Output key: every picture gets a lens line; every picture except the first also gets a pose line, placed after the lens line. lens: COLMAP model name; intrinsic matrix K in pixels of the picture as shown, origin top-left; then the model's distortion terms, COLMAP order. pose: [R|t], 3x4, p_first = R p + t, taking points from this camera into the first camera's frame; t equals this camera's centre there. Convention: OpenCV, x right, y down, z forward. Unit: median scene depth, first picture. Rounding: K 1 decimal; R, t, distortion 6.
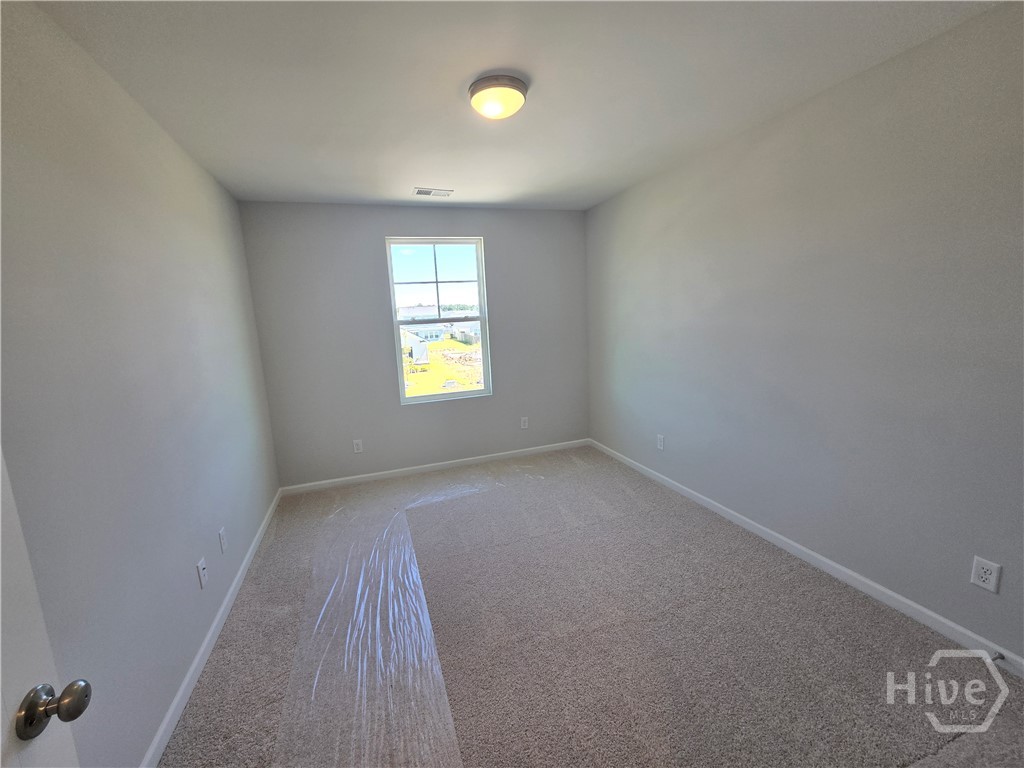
lens RADIAL K [[419.4, 0, 508.6], [0, 419.4, 382.9], [0, 0, 1]] dist [0.000550, -0.000122]
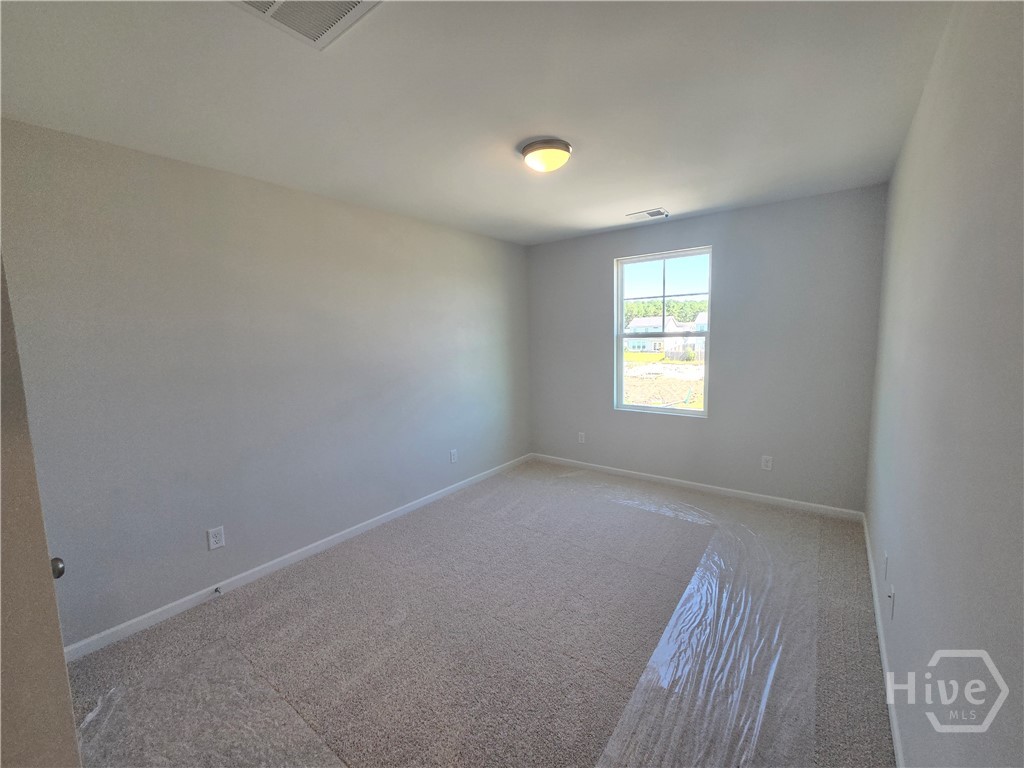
lens RADIAL K [[419.4, 0, 508.6], [0, 419.4, 382.9], [0, 0, 1]] dist [0.000550, -0.000122]
pose [[0.570258, 0.129751, -0.811154, 0.466153], [-0.138372, 0.988510, 0.060842, -0.045515], [0.809728, 0.077546, 0.581660, 0.130971]]
